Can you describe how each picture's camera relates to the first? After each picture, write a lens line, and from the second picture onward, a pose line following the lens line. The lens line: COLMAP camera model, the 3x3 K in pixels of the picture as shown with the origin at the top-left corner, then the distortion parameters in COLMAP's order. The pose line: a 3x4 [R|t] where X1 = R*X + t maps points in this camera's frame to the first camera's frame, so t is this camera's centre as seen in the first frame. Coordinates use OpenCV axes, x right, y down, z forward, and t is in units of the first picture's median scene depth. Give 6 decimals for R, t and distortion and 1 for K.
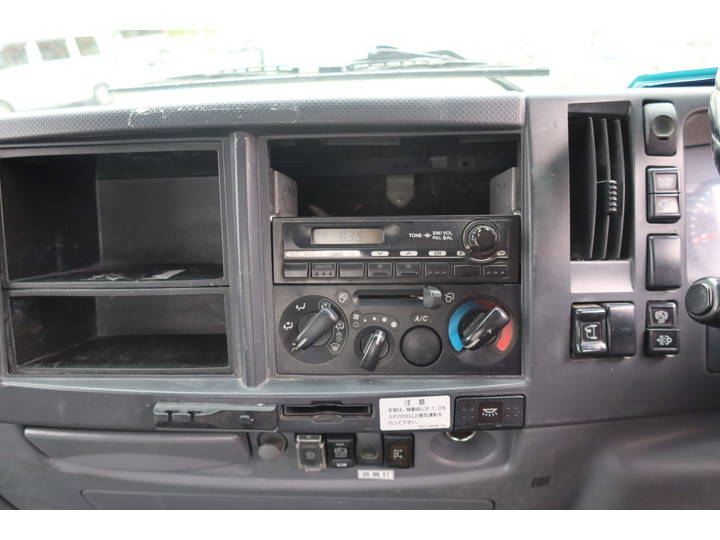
lens RADIAL K [[489.2, 0, 360.2], [0, 489.2, 268.6], [0, 0, 1]] dist [-0.002853, 0.001332]
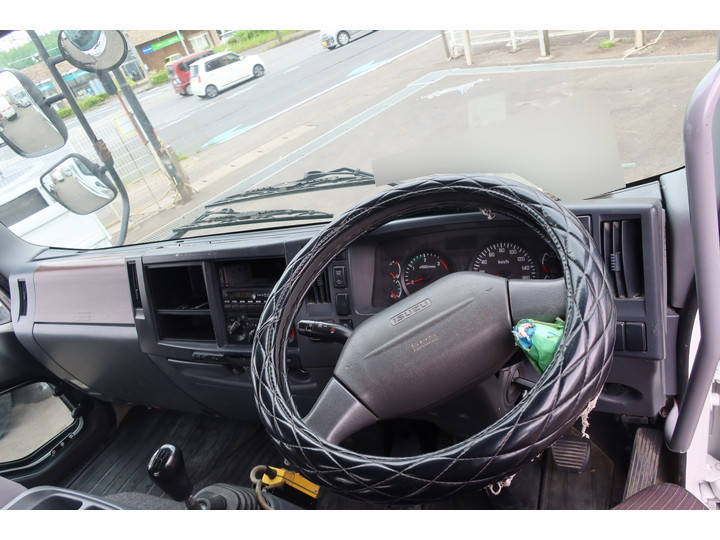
lens RADIAL K [[489.2, 0, 359.5], [0, 489.2, 273.2], [0, 0, 1]] dist [-0.002853, 0.001332]
pose [[0.882574, -0.037401, -0.468684, 1.746403], [0.090572, 0.991685, 0.091418, -0.351536], [0.461368, -0.123133, 0.878623, -0.997465]]
